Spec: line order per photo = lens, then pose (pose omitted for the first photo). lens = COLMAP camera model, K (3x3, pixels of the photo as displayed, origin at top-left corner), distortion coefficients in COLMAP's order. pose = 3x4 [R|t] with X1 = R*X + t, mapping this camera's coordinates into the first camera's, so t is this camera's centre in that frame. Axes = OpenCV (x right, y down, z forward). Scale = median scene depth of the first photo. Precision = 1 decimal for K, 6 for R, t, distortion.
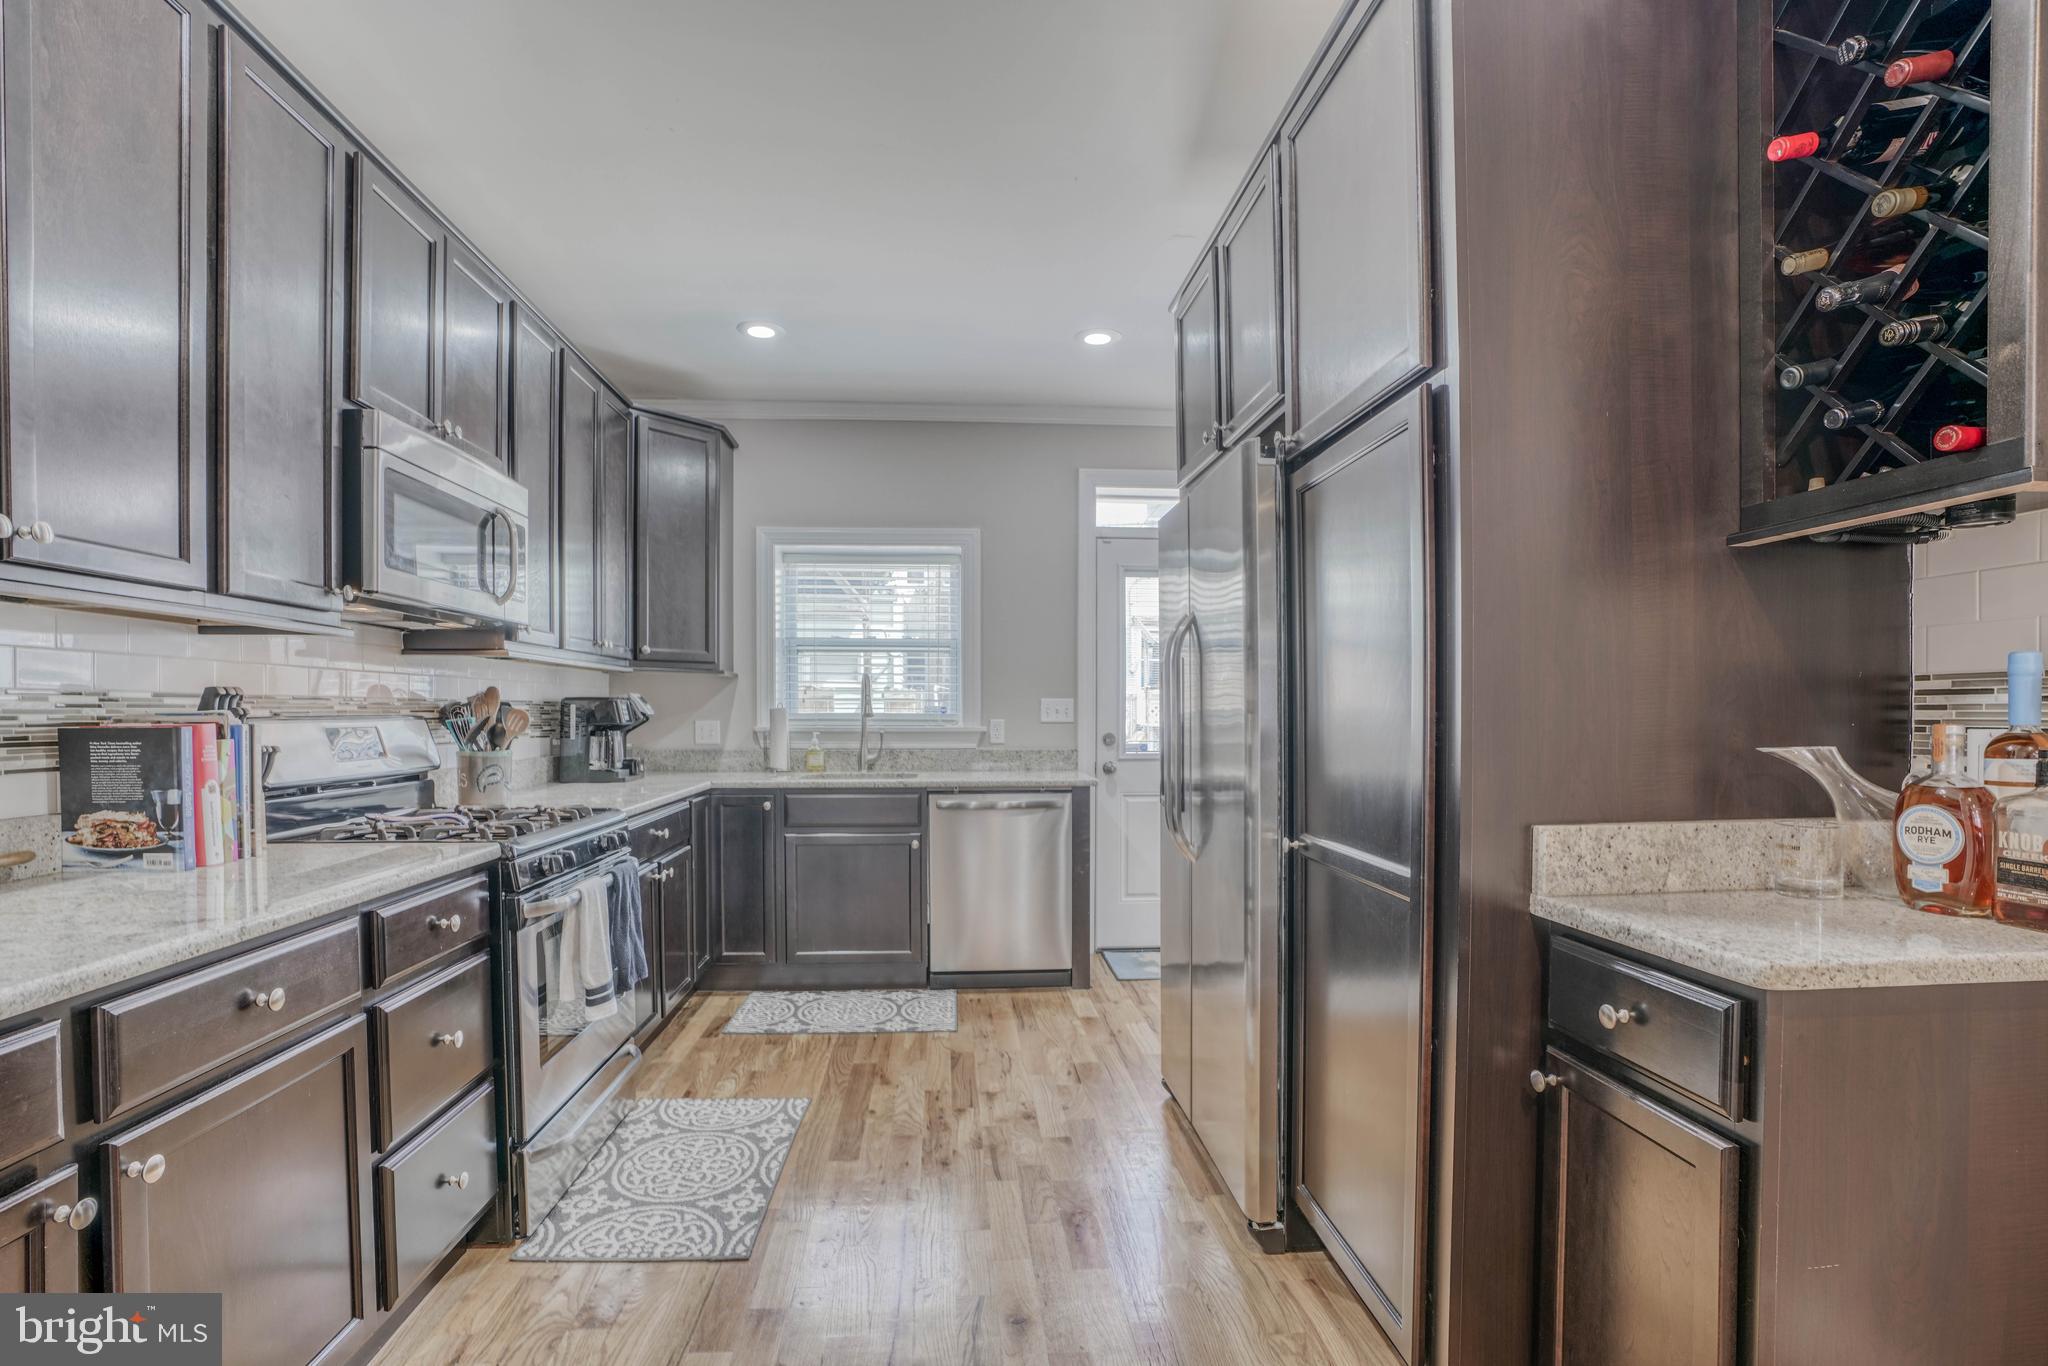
lens RADIAL K [[959.1, 0, 1025.1], [0, 959.1, 736.0], [0, 0, 1]] dist [-0.080234, 0.025531]
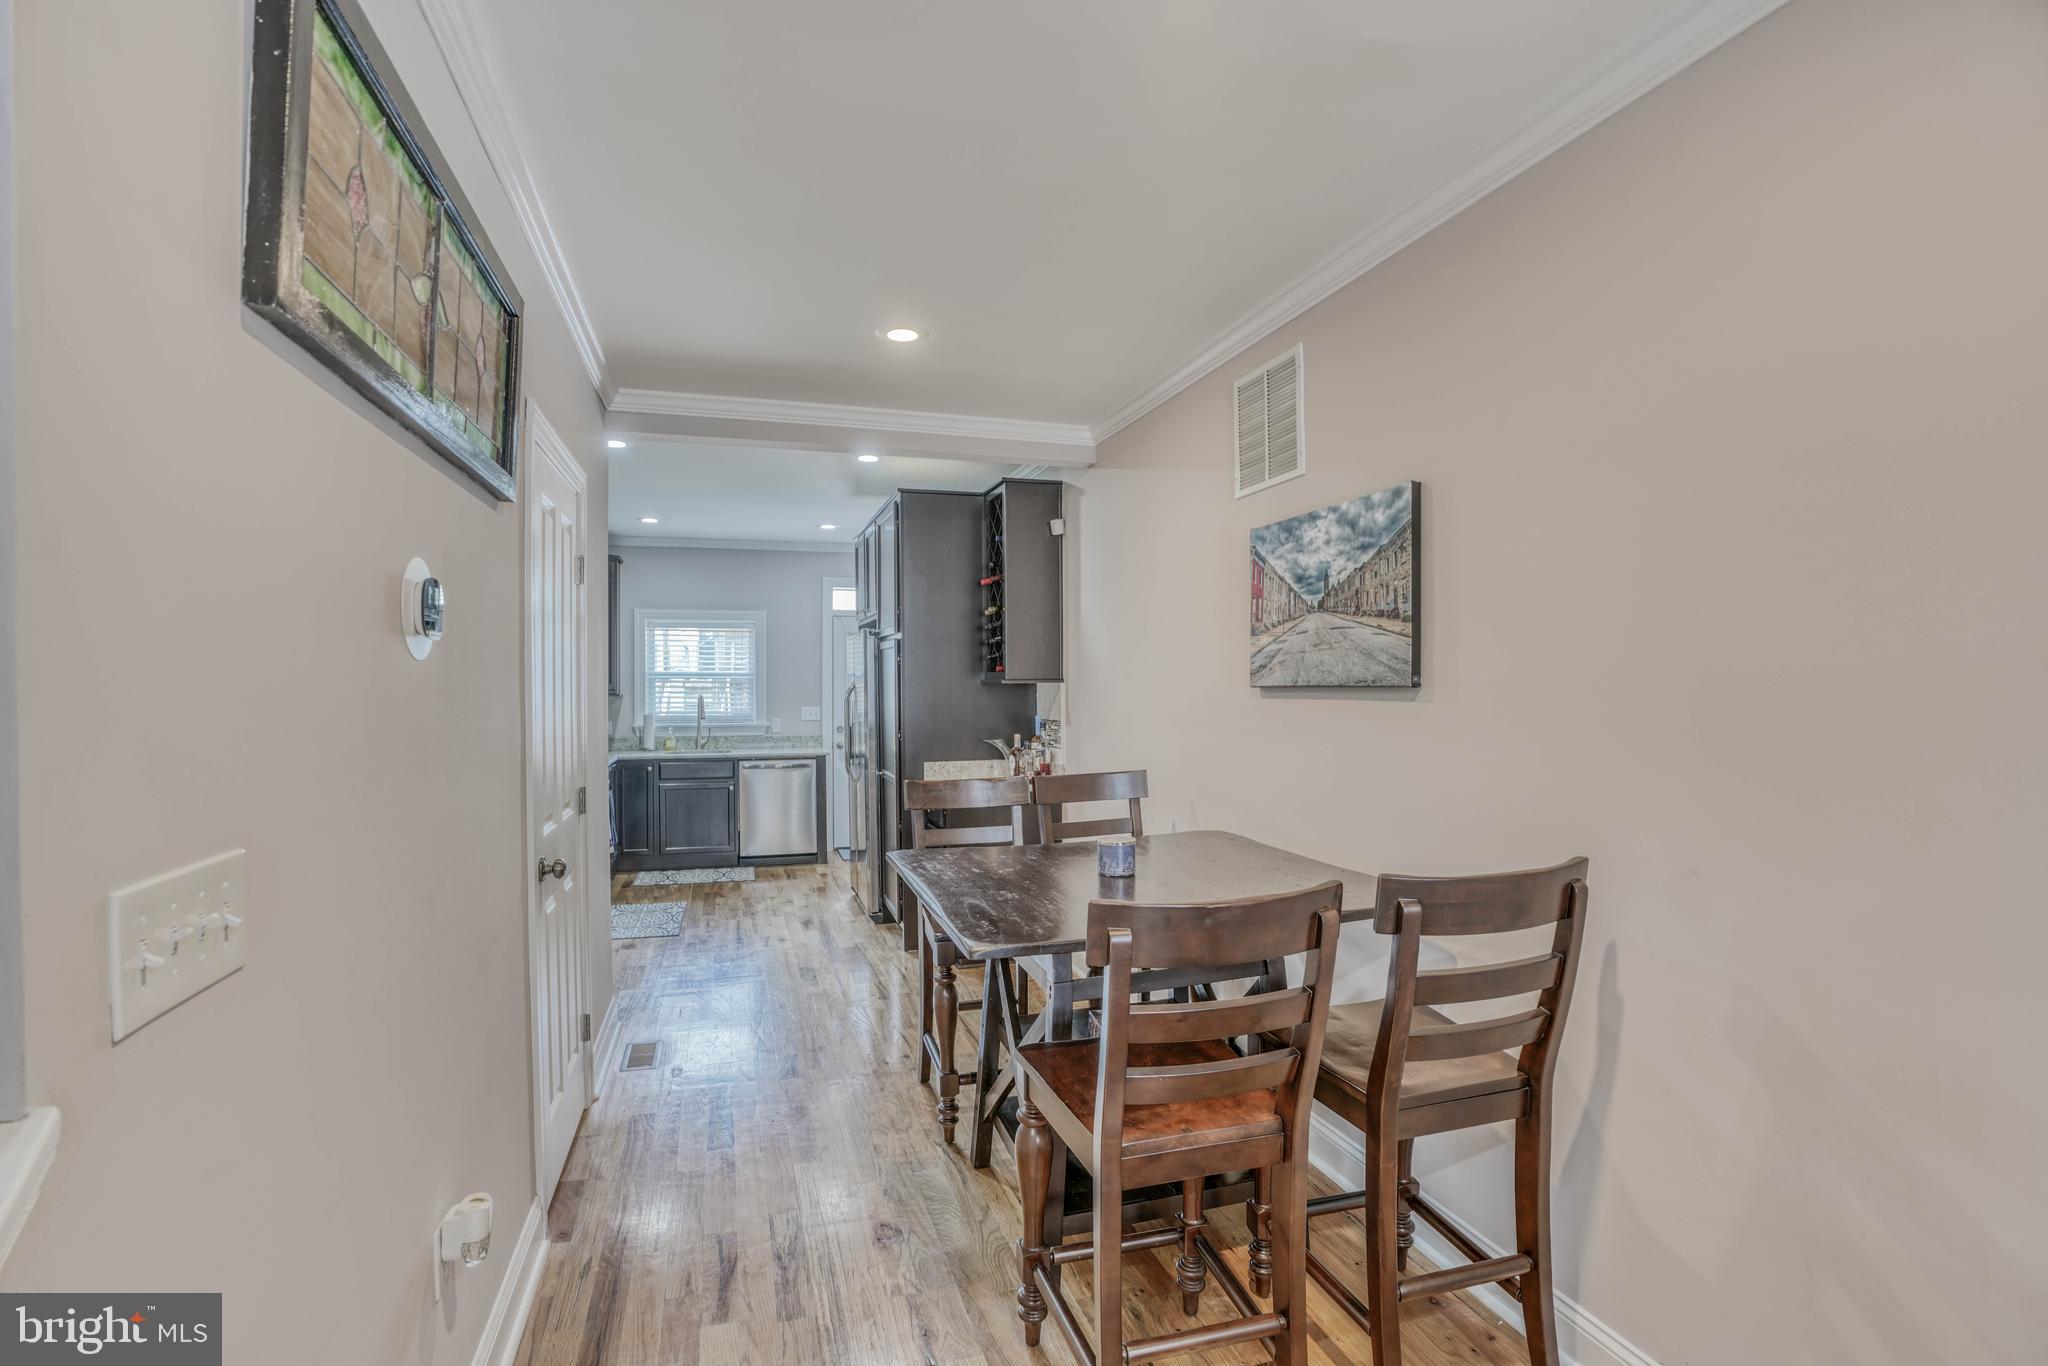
lens RADIAL K [[949.1, 0, 1012.0], [0, 949.1, 689.7], [0, 0, 1]] dist [-0.082101, 0.035144]
pose [[0.978497, -0.004525, 0.206210, 0.045511], [0.008710, 0.999774, -0.019388, -0.040731], [-0.206076, 0.020767, 0.978316, -0.967545]]
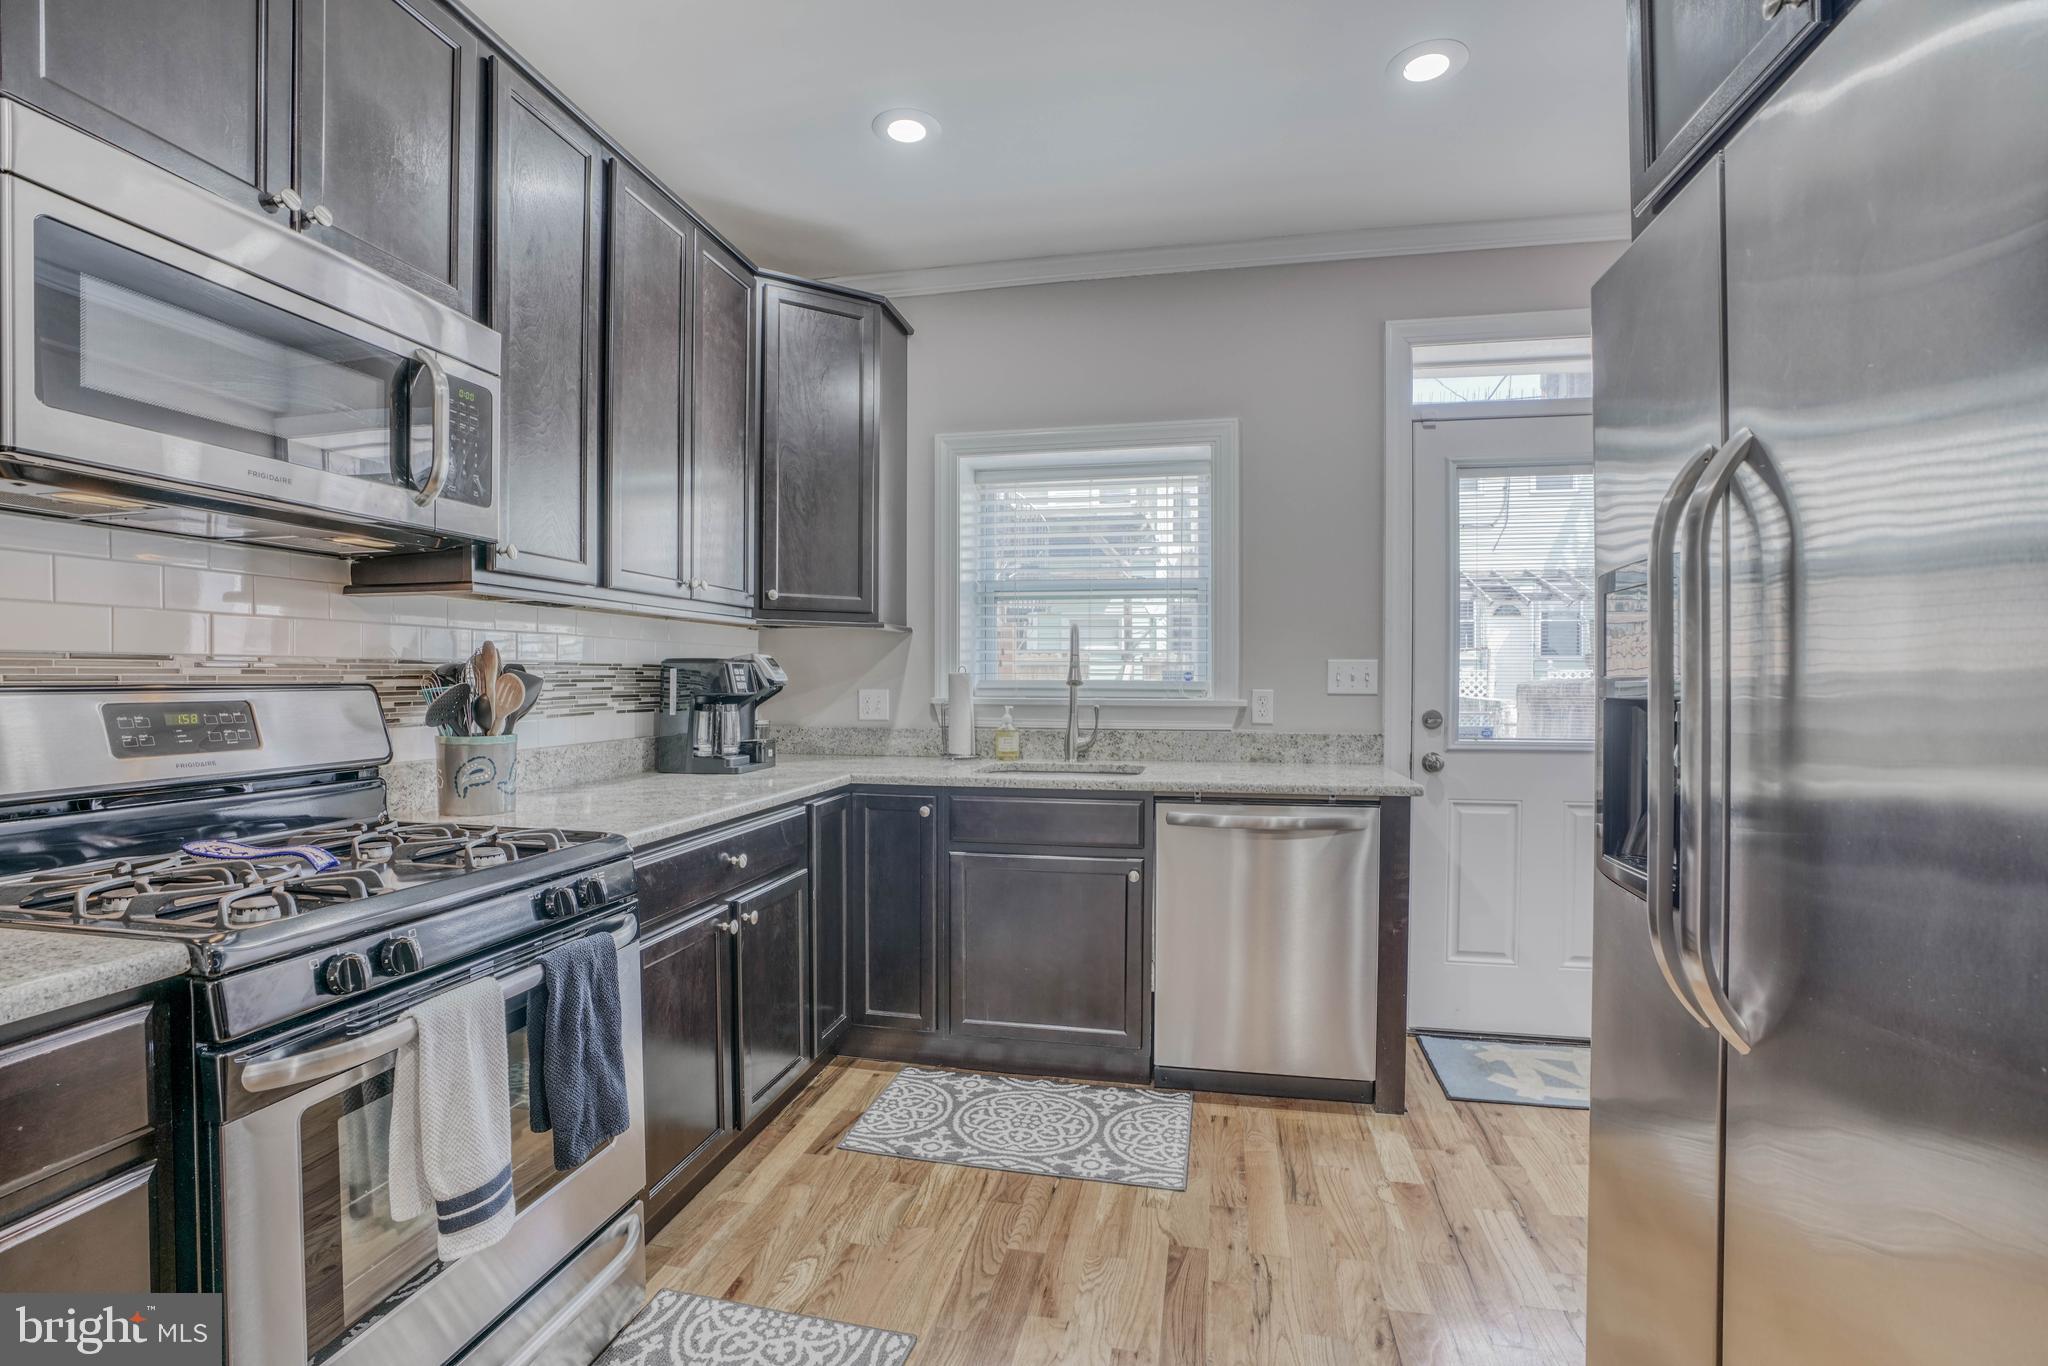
lens RADIAL K [[949.1, 0, 1012.0], [0, 949.1, 689.7], [0, 0, 1]] dist [-0.082101, 0.035144]
pose [[0.956380, 0.004079, -0.292096, -0.003578], [-0.007718, 0.999906, -0.011307, -0.009806], [0.292023, 0.013068, 0.956322, 0.358387]]
